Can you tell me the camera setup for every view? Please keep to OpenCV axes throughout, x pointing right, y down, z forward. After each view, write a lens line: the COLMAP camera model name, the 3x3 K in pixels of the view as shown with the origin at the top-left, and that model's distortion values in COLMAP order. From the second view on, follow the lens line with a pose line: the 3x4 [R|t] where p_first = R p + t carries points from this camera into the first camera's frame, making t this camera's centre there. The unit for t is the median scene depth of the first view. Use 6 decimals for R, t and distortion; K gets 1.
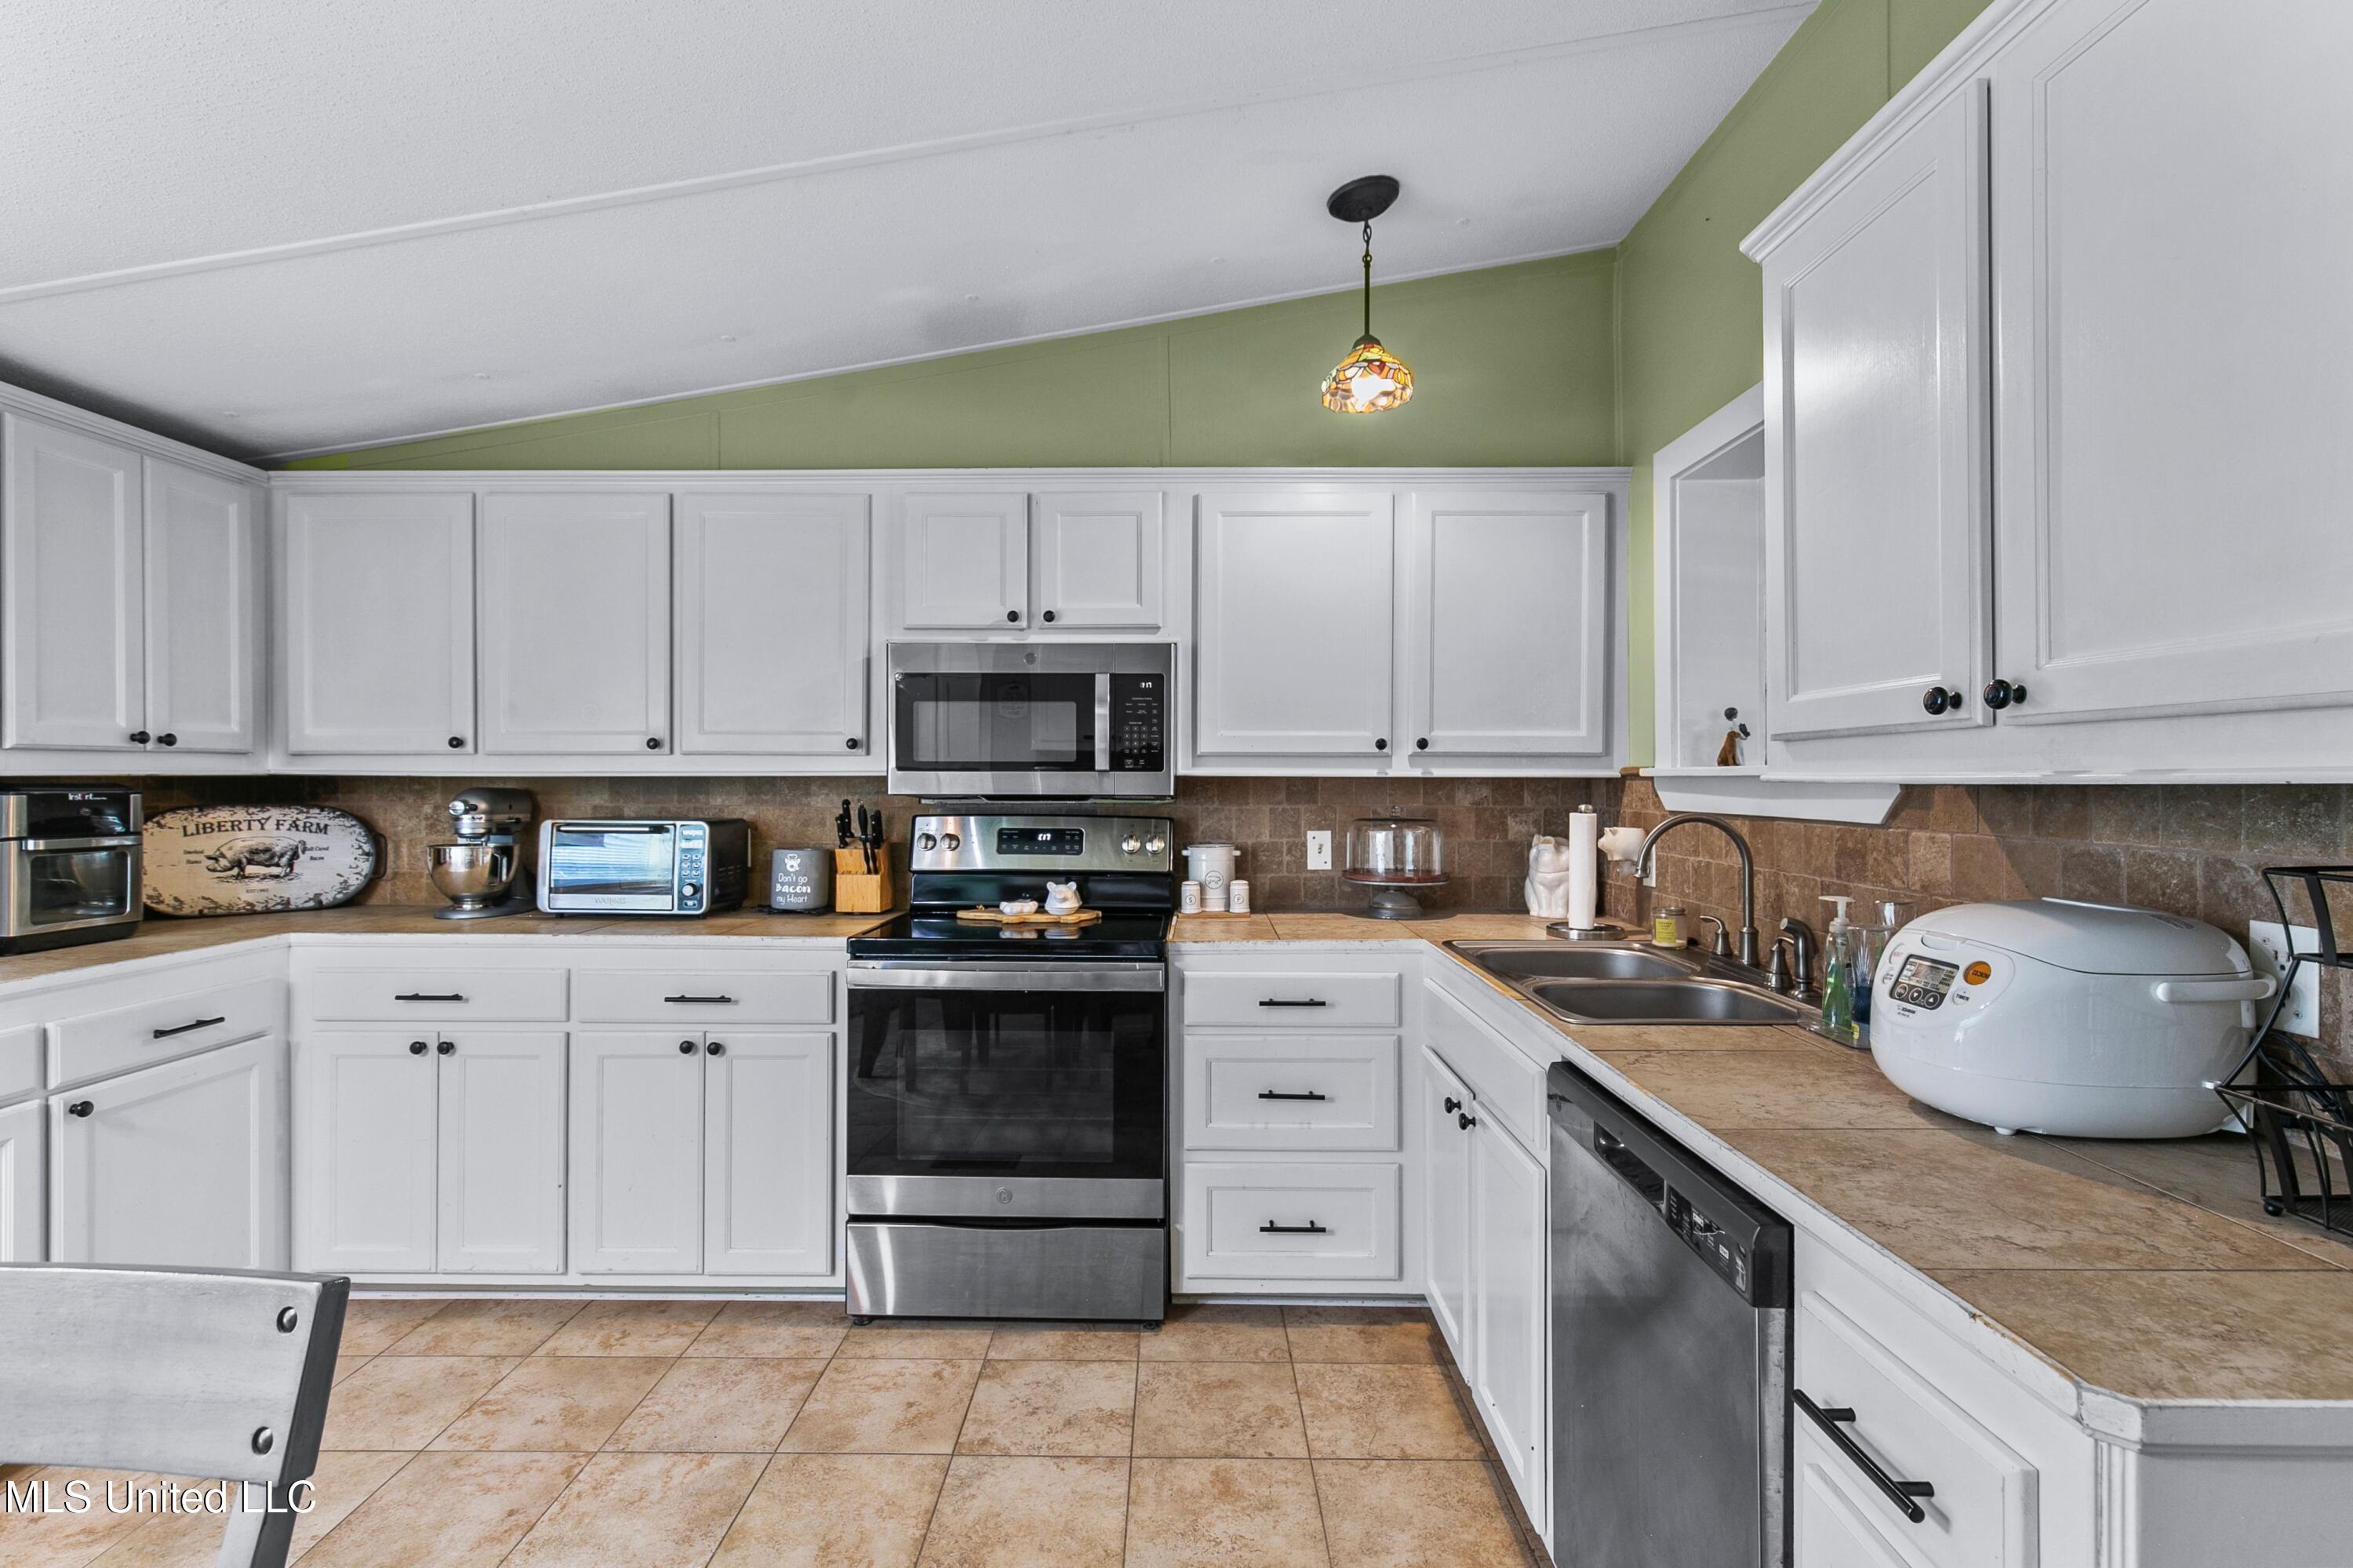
lens RADIAL K [[1085.8, 0, 1176.5], [0, 1085.8, 784.0], [0, 0, 1]] dist [-0.001478, -0.000325]
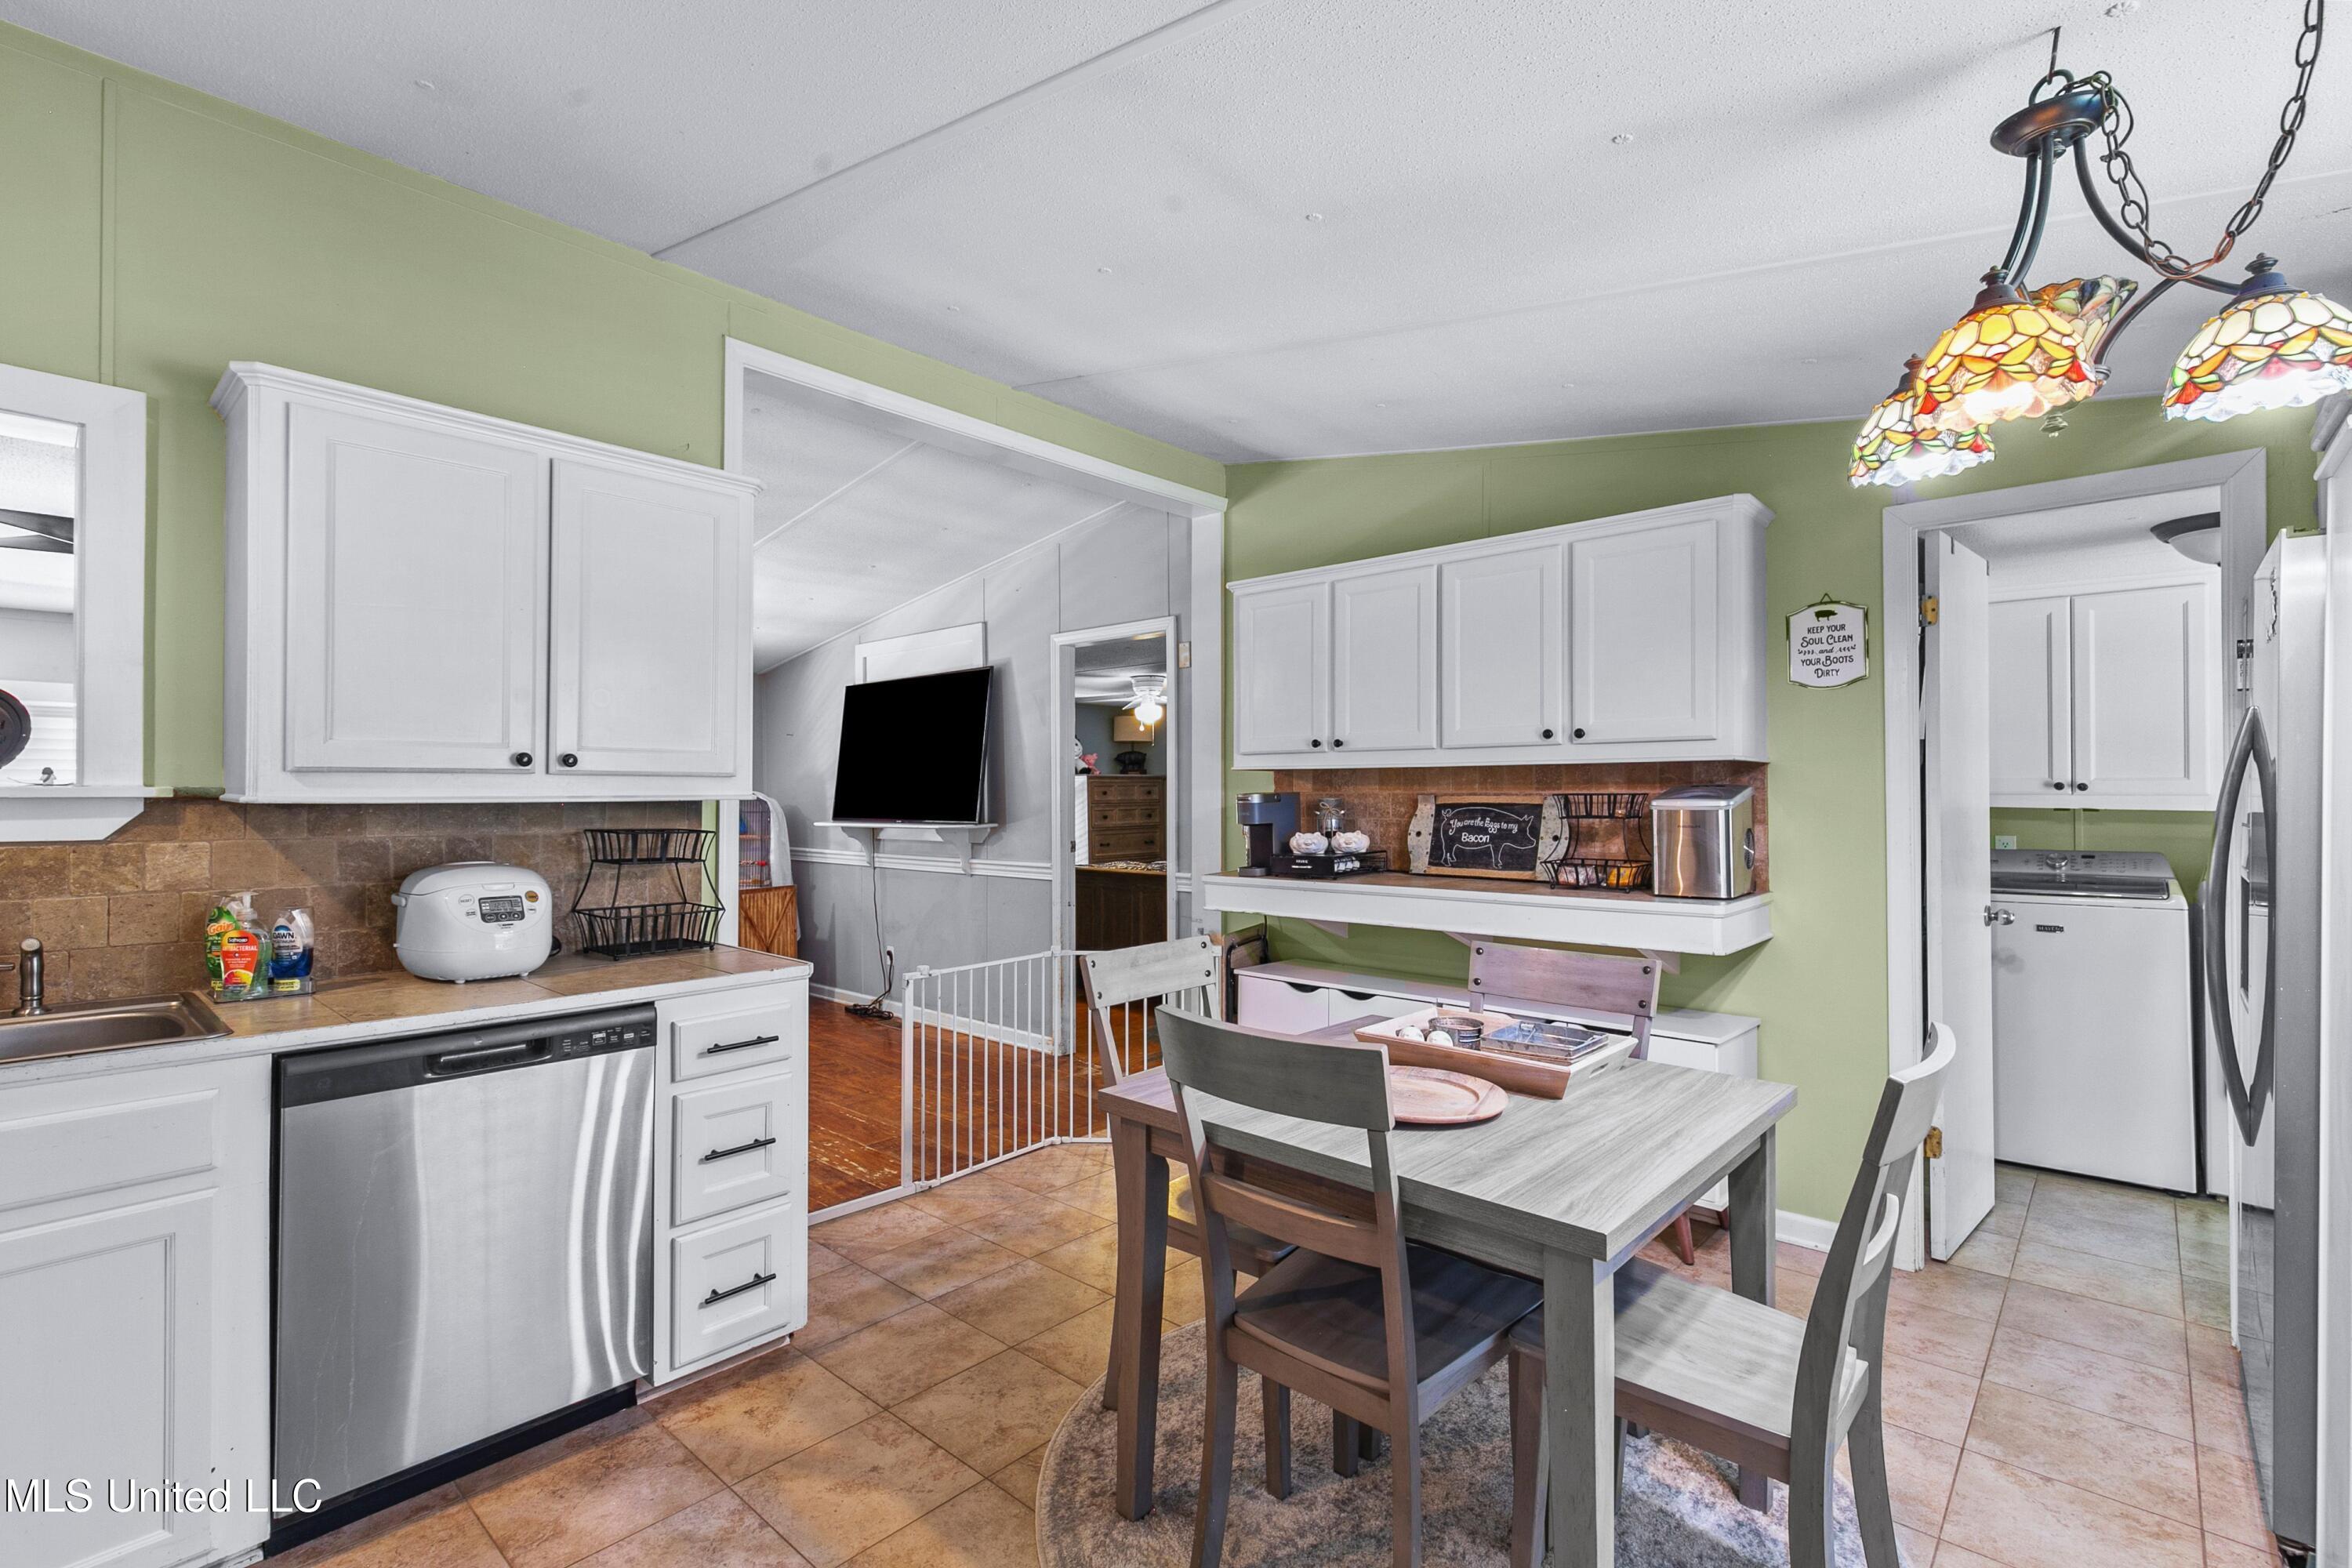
lens RADIAL K [[1055.0, 0, 1173.2], [0, 1055.0, 778.5], [0, 0, 1]] dist [0.002791, -0.000028]
pose [[-0.750352, 0.006529, 0.661006, -0.595999], [0.001393, 0.999965, -0.008296, -0.010812], [-0.661037, -0.005304, -0.750334, 0.693260]]
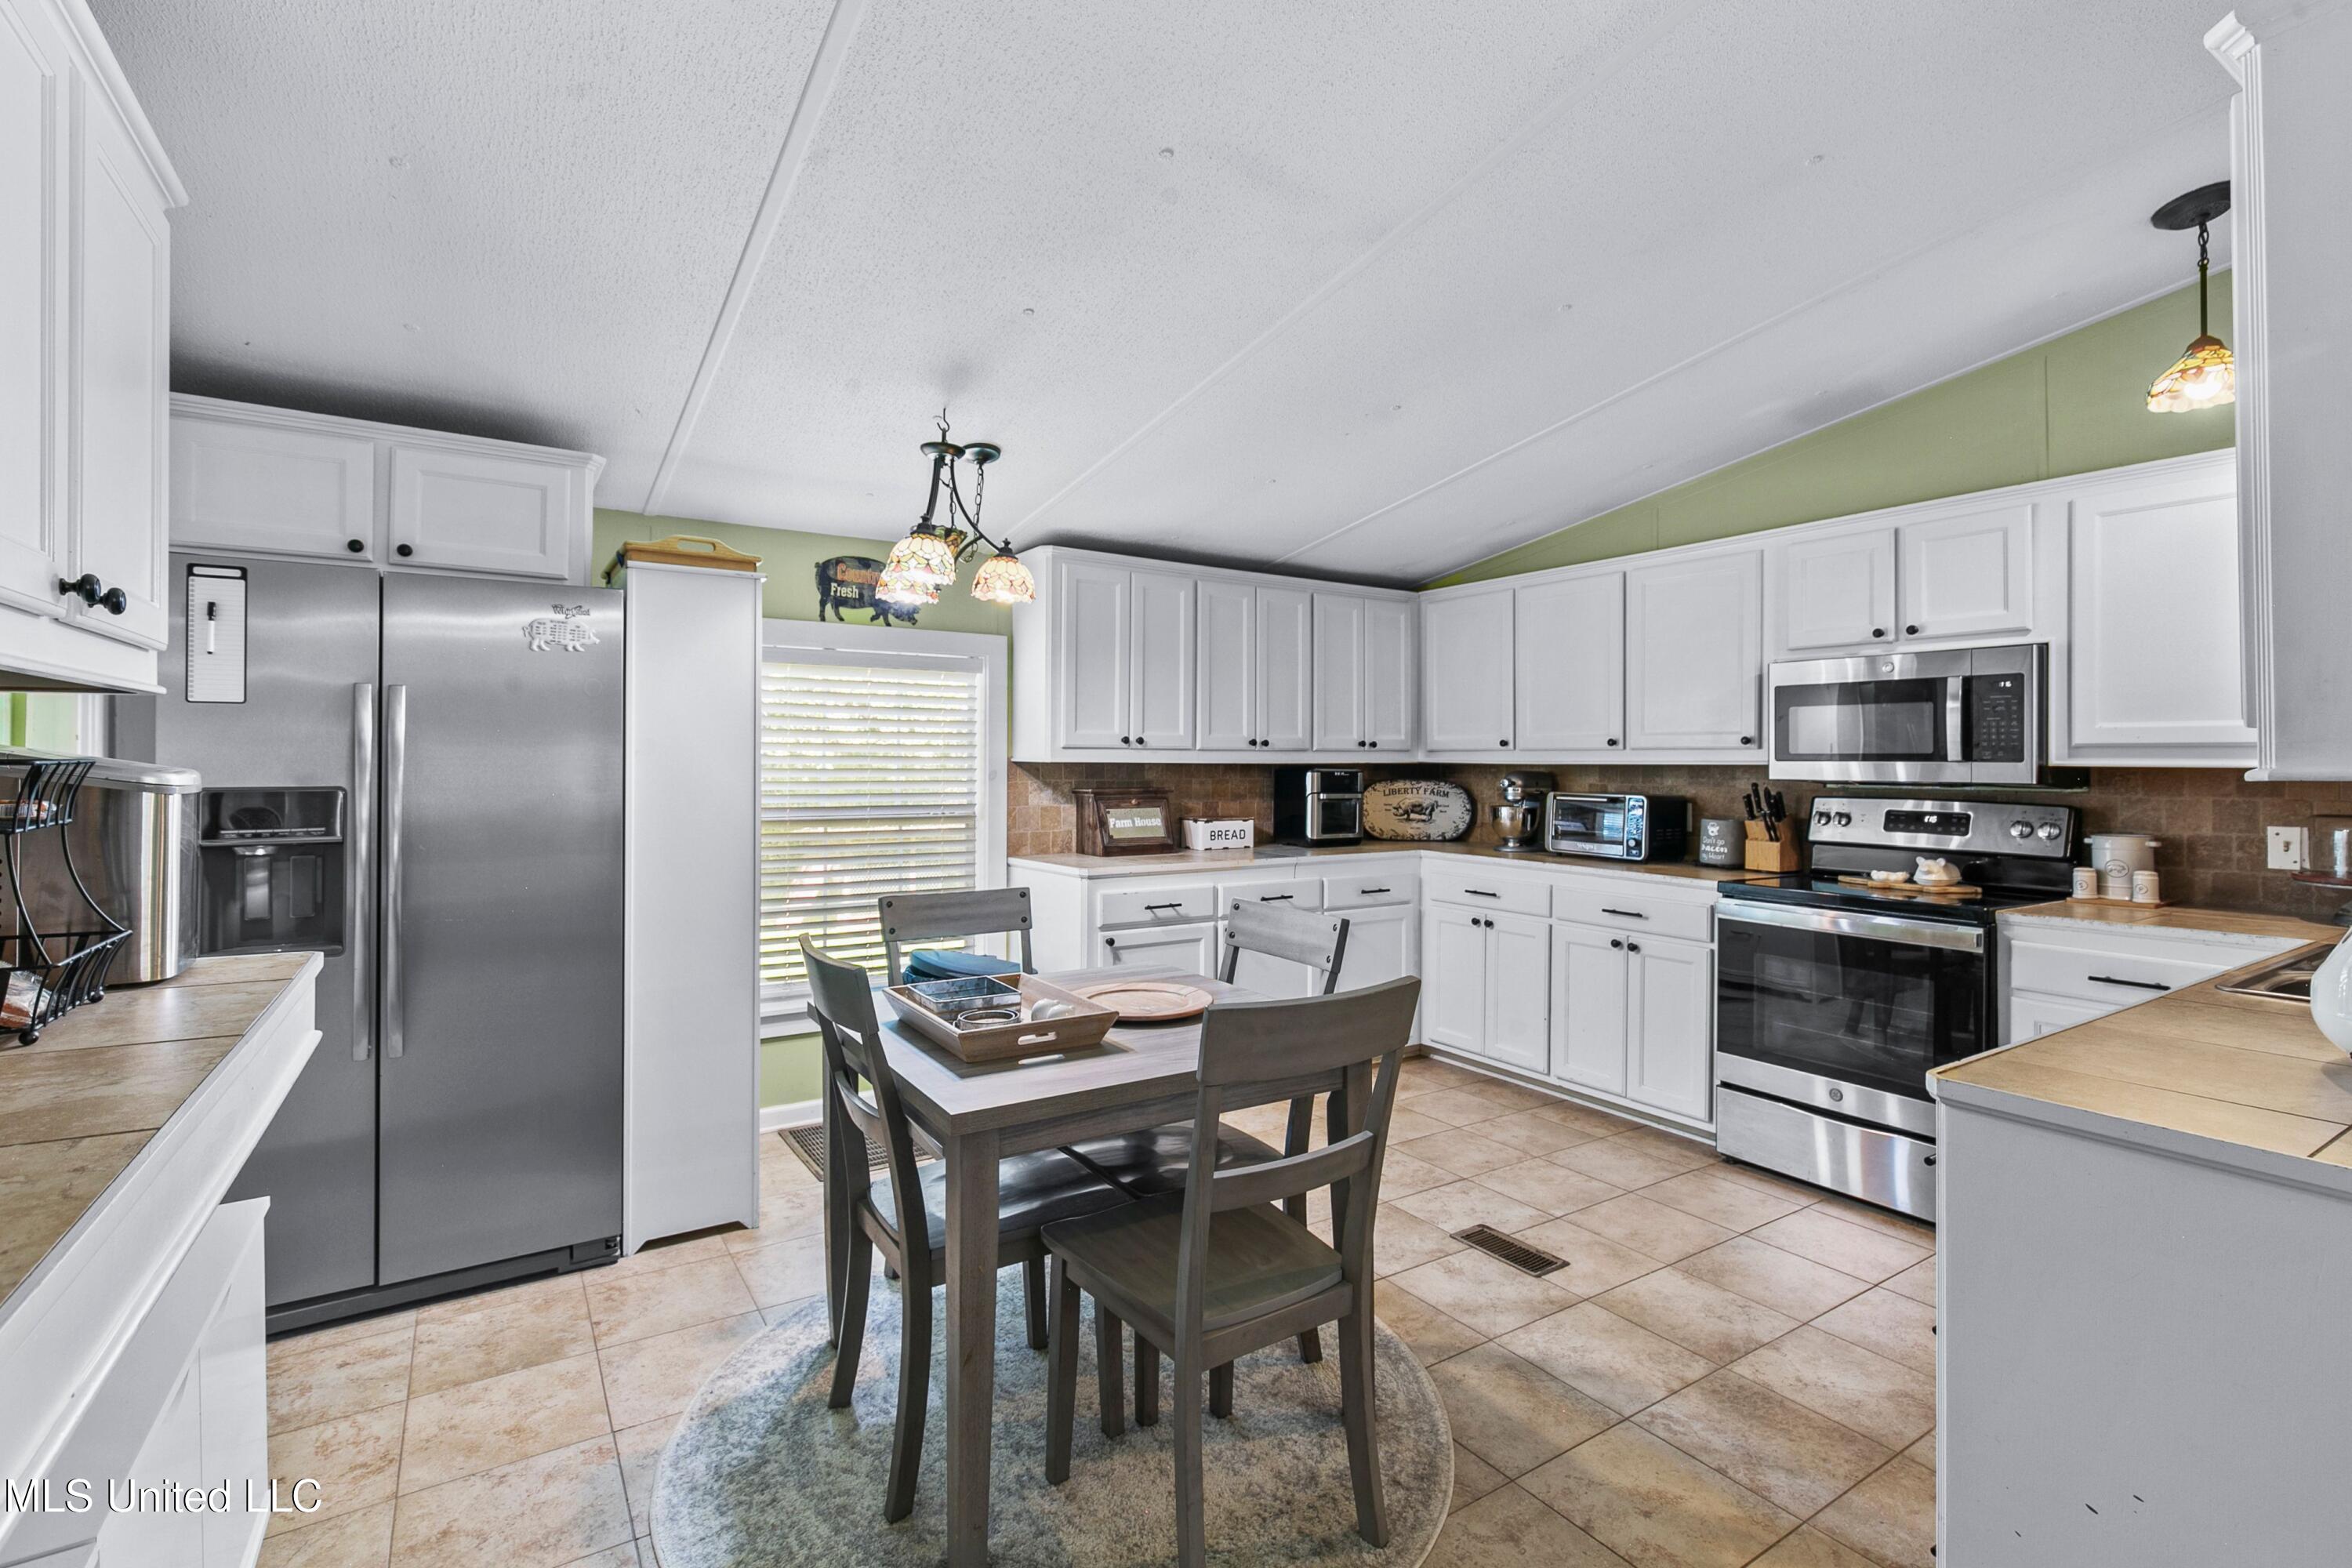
lens RADIAL K [[1073.4, 0, 1169.0], [0, 1073.4, 759.1], [0, 0, 1]] dist [0.000245, -0.000055]
pose [[0.548918, 0.000196, -0.835876, 0.409624], [-0.005983, 0.999975, -0.003694, -0.005332], [0.835855, 0.007029, 0.548906, -0.308689]]
